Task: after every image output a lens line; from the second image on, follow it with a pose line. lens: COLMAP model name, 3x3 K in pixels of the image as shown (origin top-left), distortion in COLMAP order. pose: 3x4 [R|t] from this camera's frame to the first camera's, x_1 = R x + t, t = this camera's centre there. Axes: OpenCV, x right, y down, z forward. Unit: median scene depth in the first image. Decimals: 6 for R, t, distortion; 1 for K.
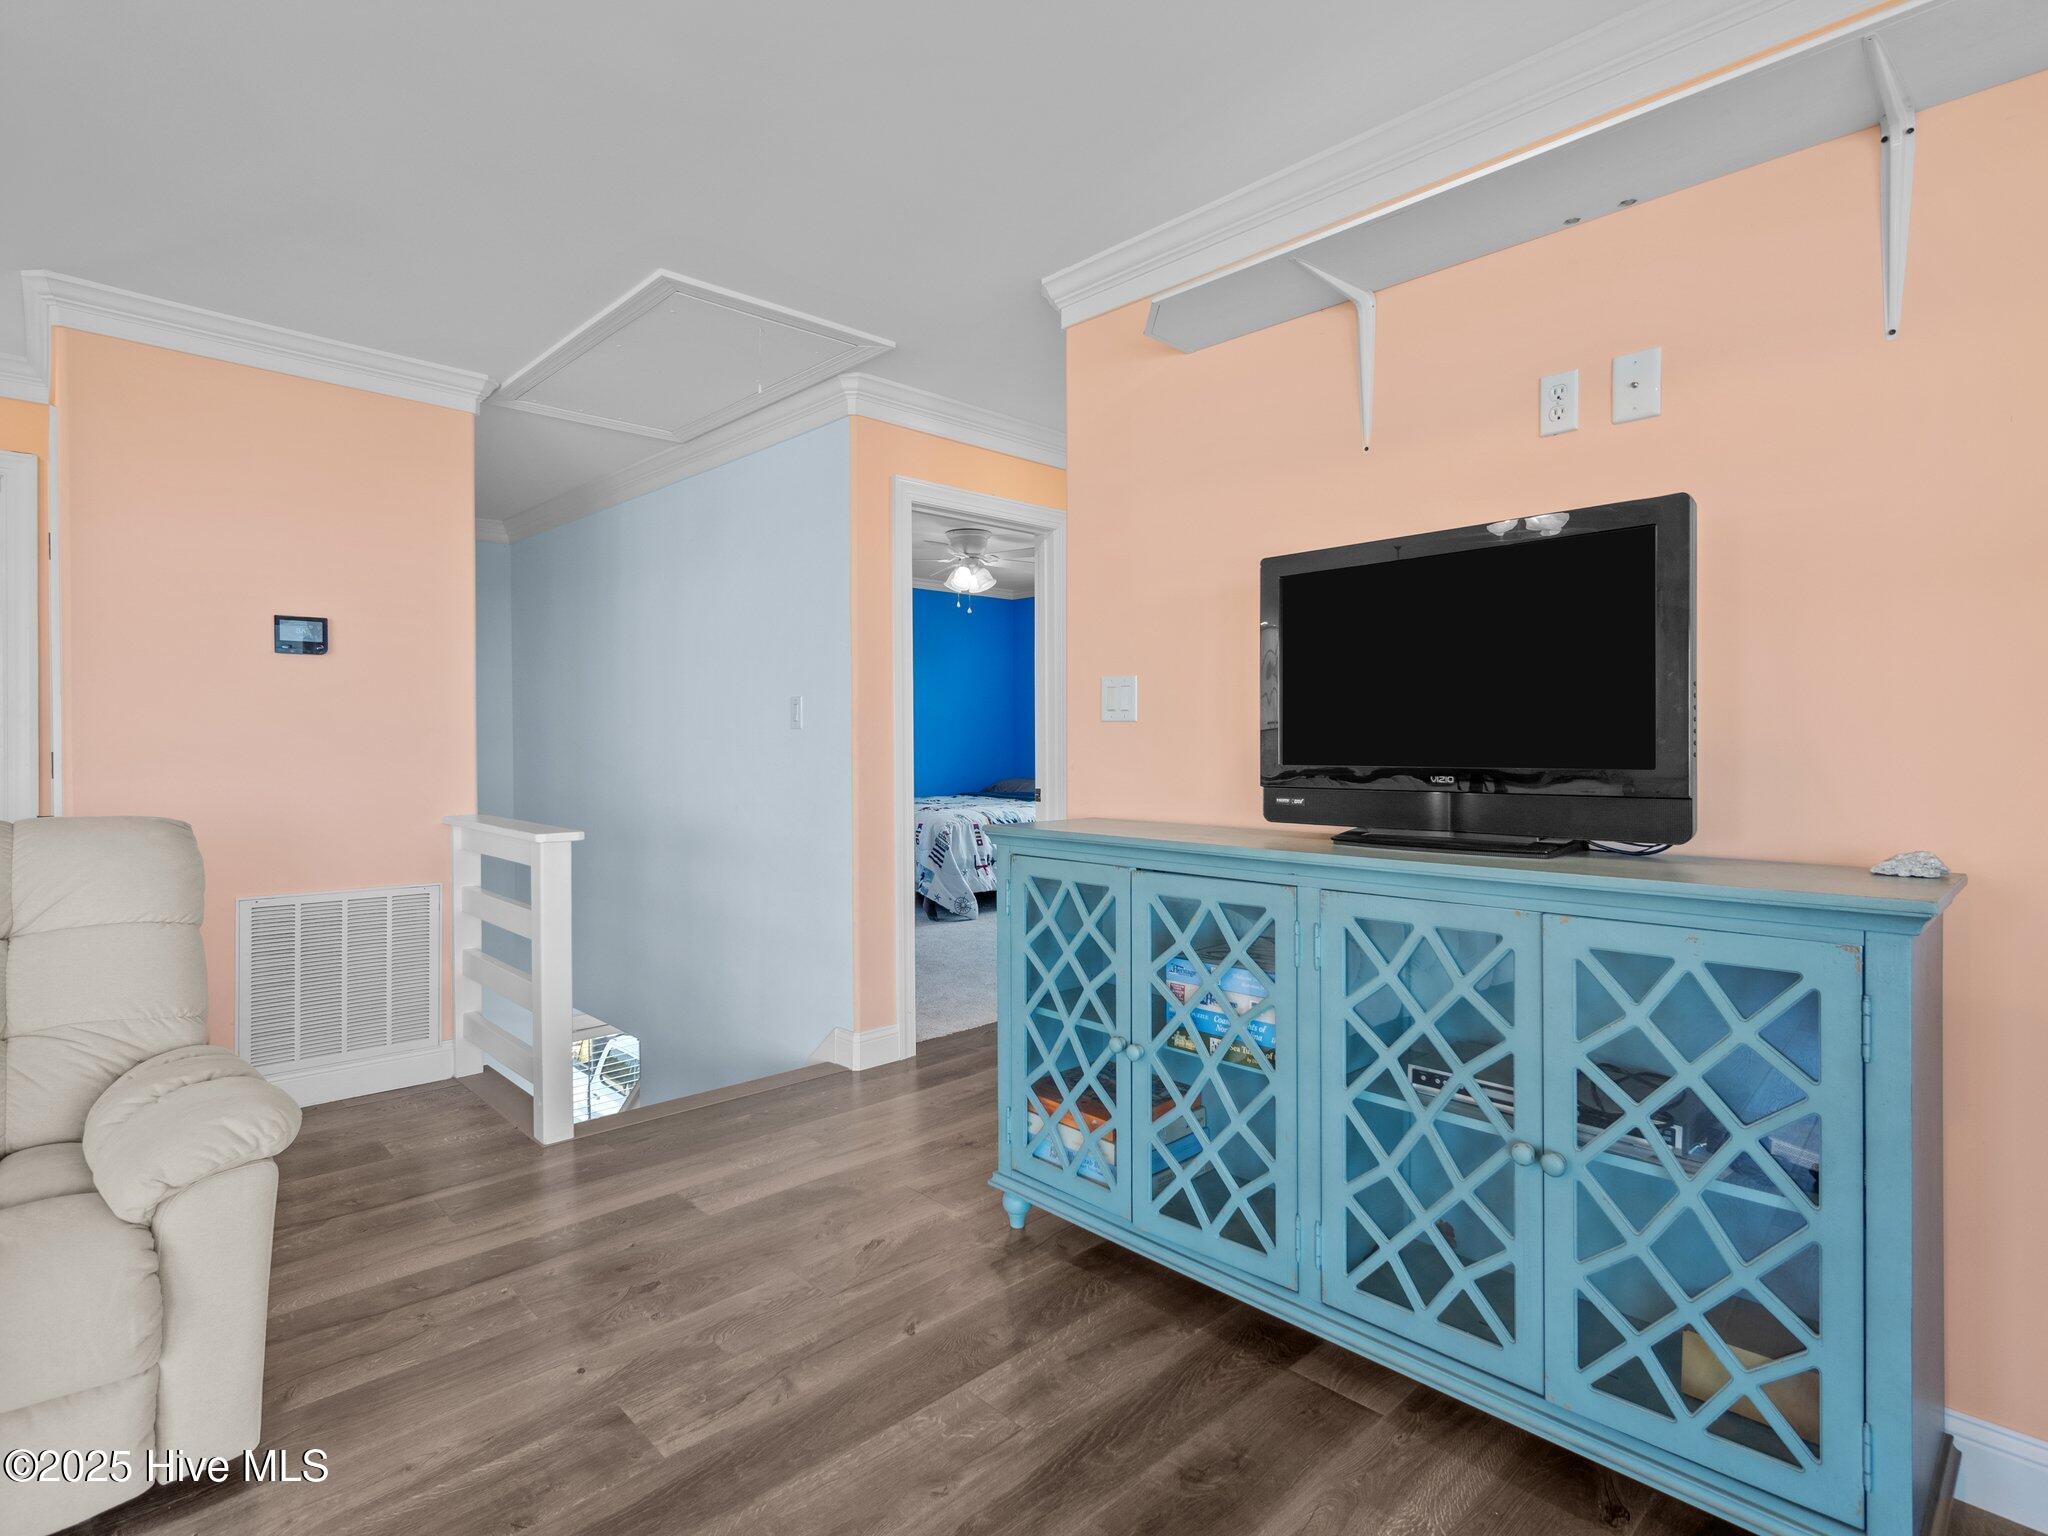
lens RADIAL K [[1032.8, 0, 1038.3], [0, 1032.8, 759.8], [0, 0, 1]] dist [-0.001995, 0.000164]
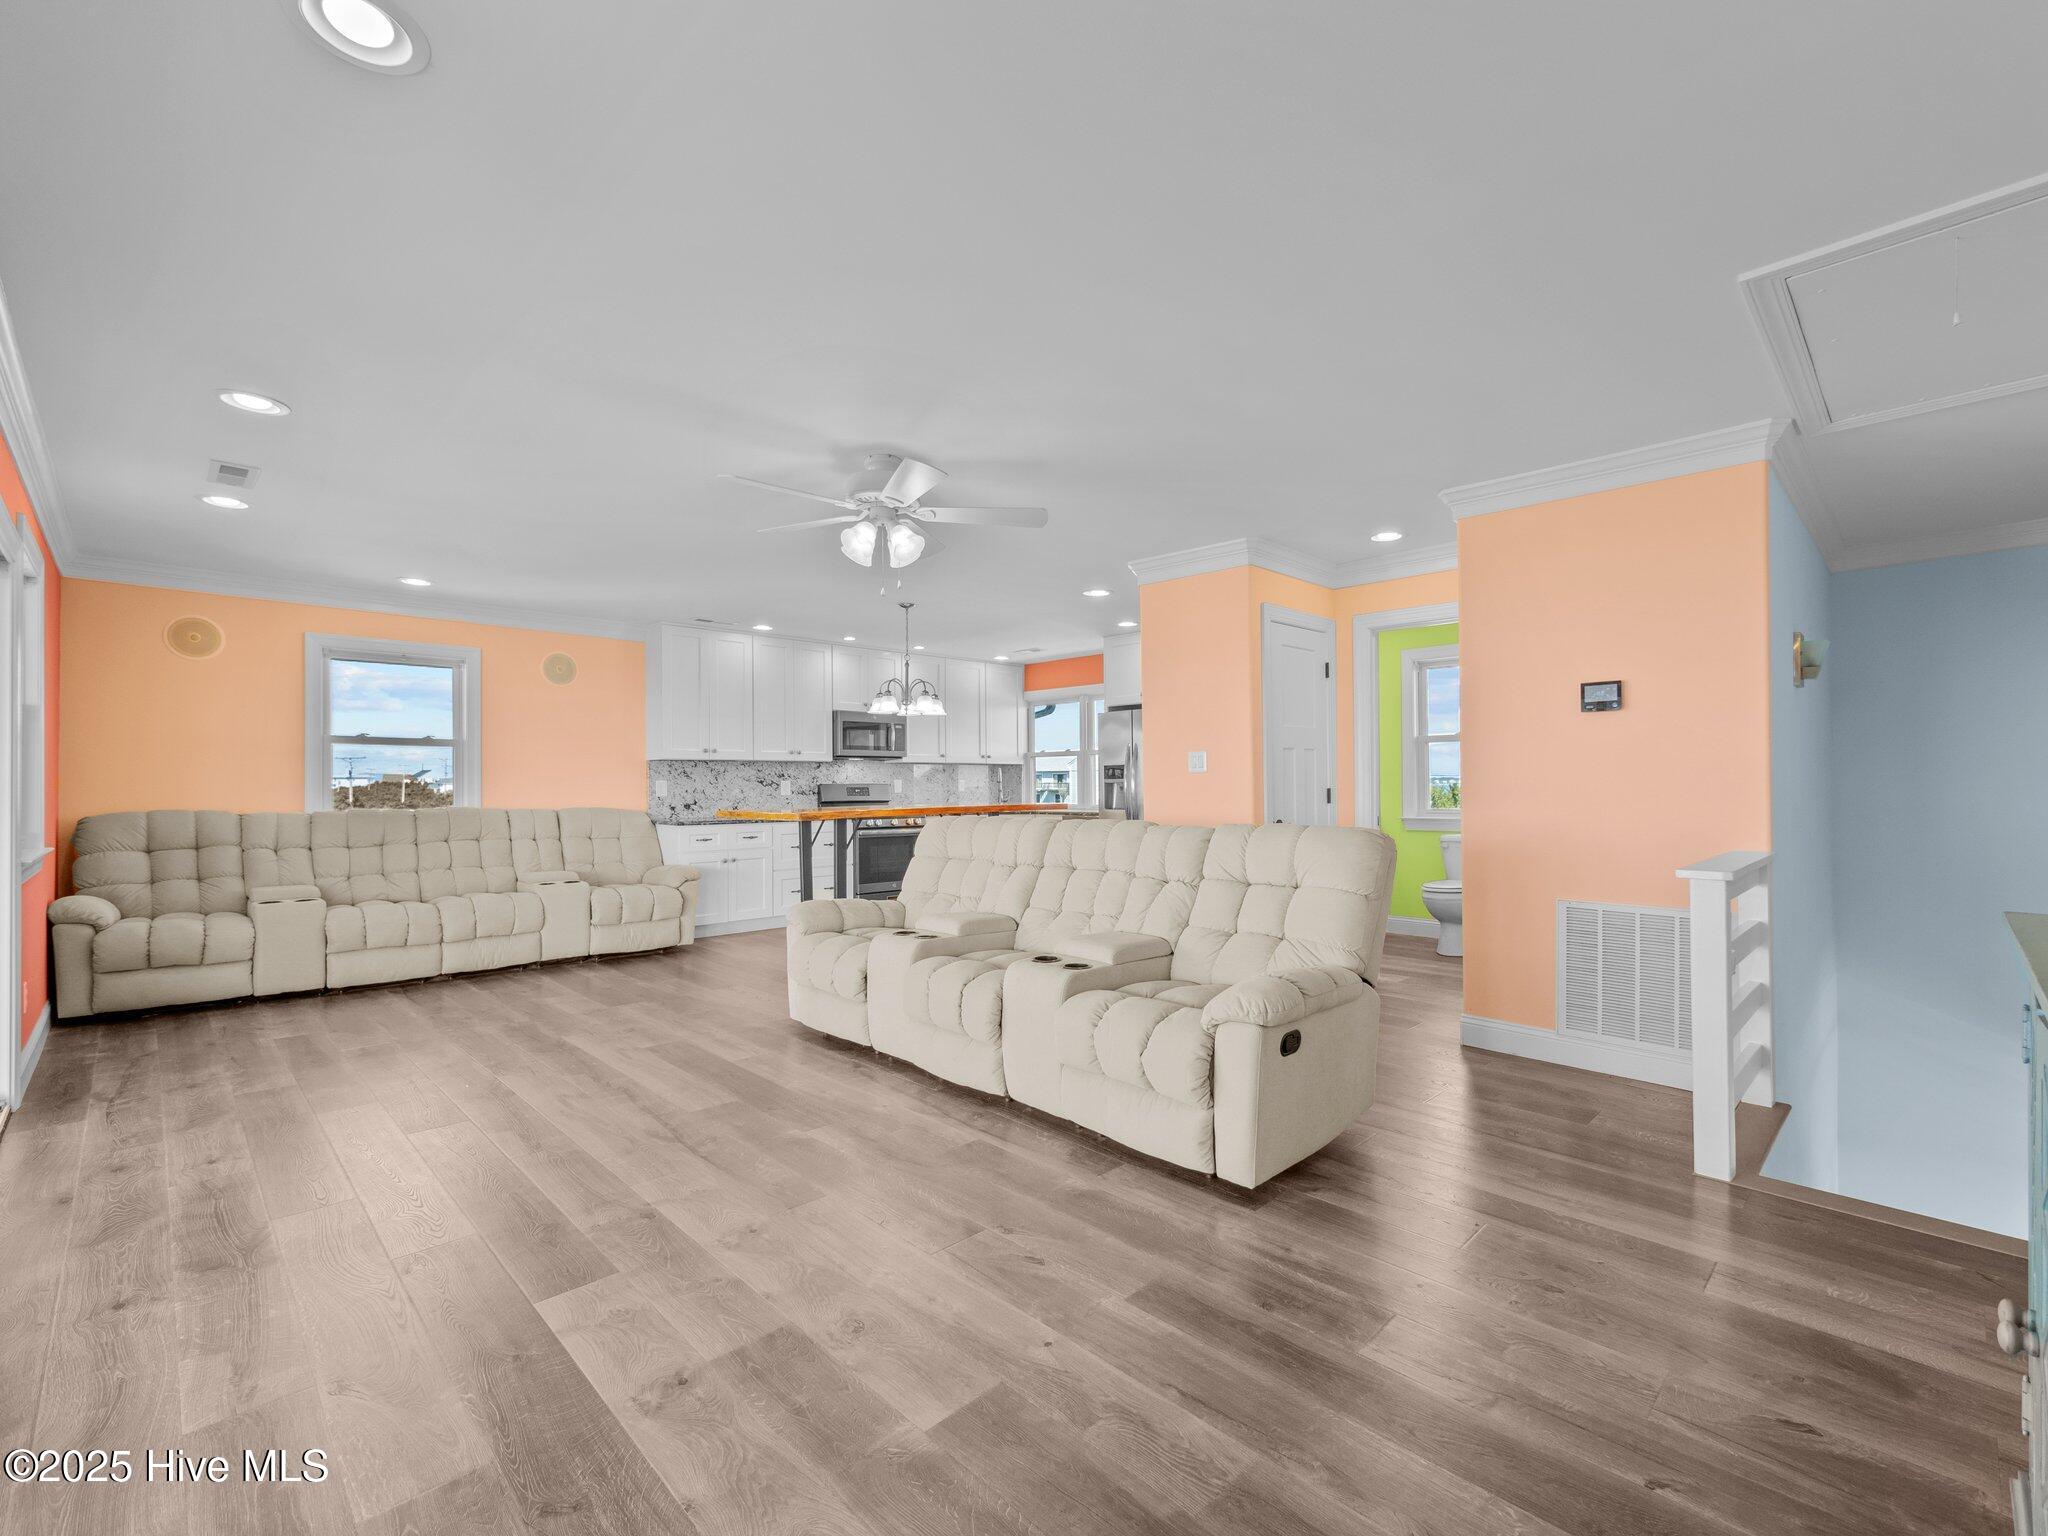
lens RADIAL K [[897.7, 0, 1032.8], [0, 897.7, 781.0], [0, 0, 1]] dist [-0.002157, 0.000027]
pose [[0.005611, -0.003248, -0.999979, 0.602474], [-0.012373, 0.999918, -0.003318, -0.008295], [0.999908, 0.012392, 0.005570, 0.487606]]
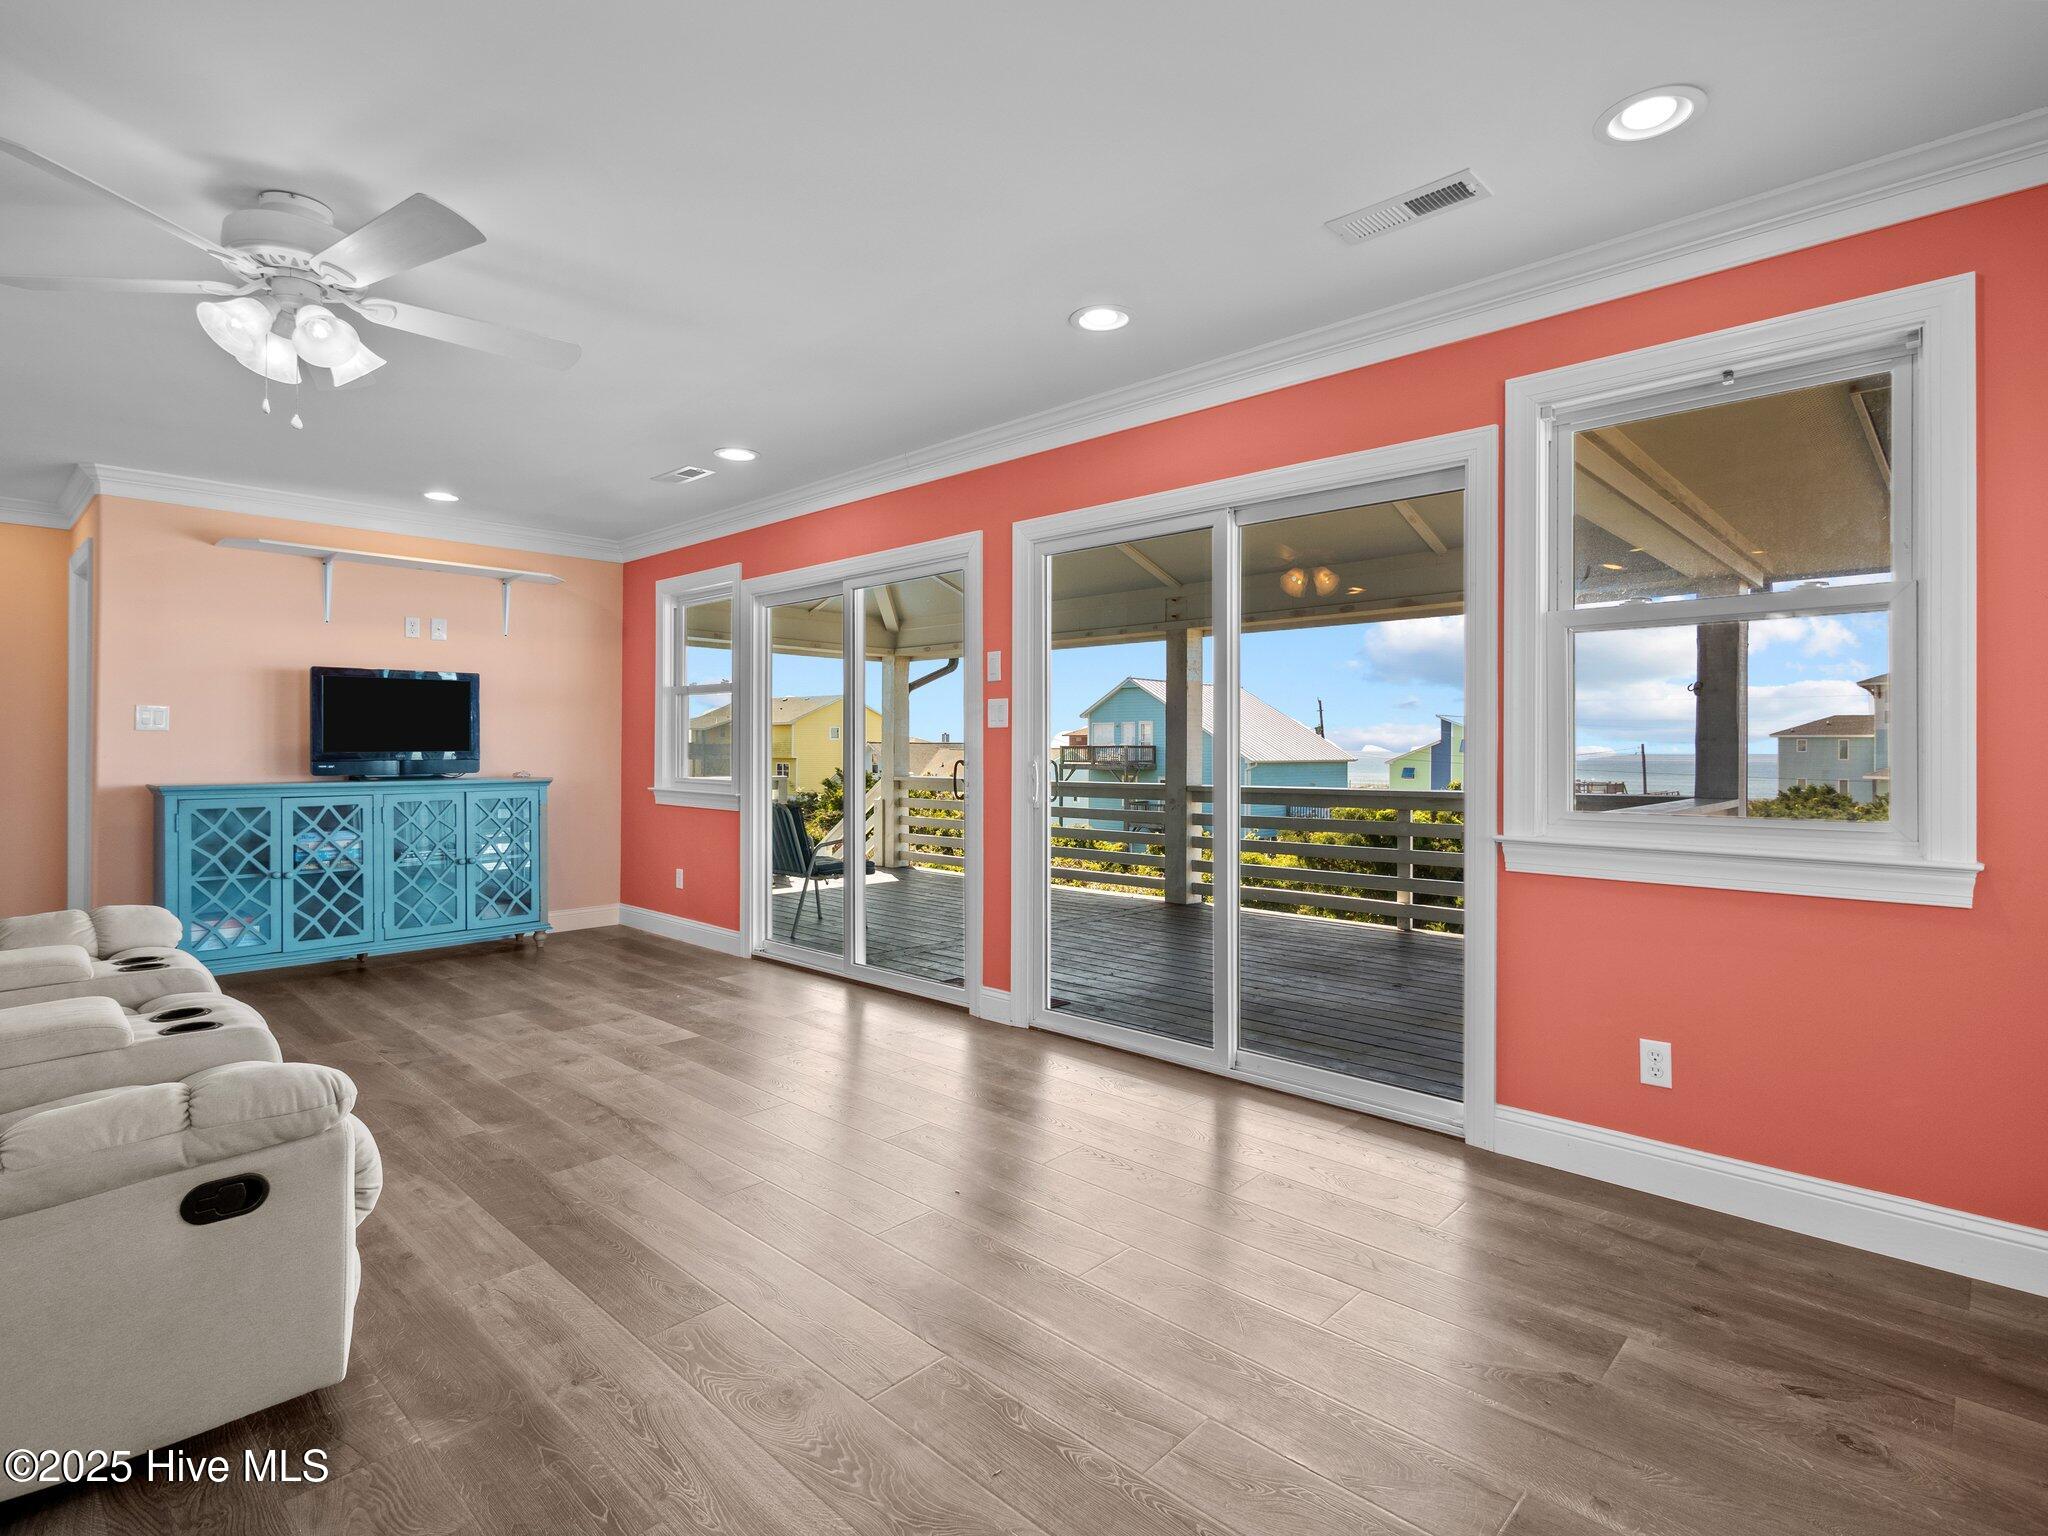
lens RADIAL K [[1034.0, 0, 1037.3], [0, 1034.0, 743.7], [0, 0, 1]] dist [-0.001221, 0.000137]
pose [[-0.041163, 0.004551, 0.999142, -2.427943], [0.015218, 0.999876, -0.003927, 0.021961], [-0.999037, 0.015044, -0.041227, -0.628598]]
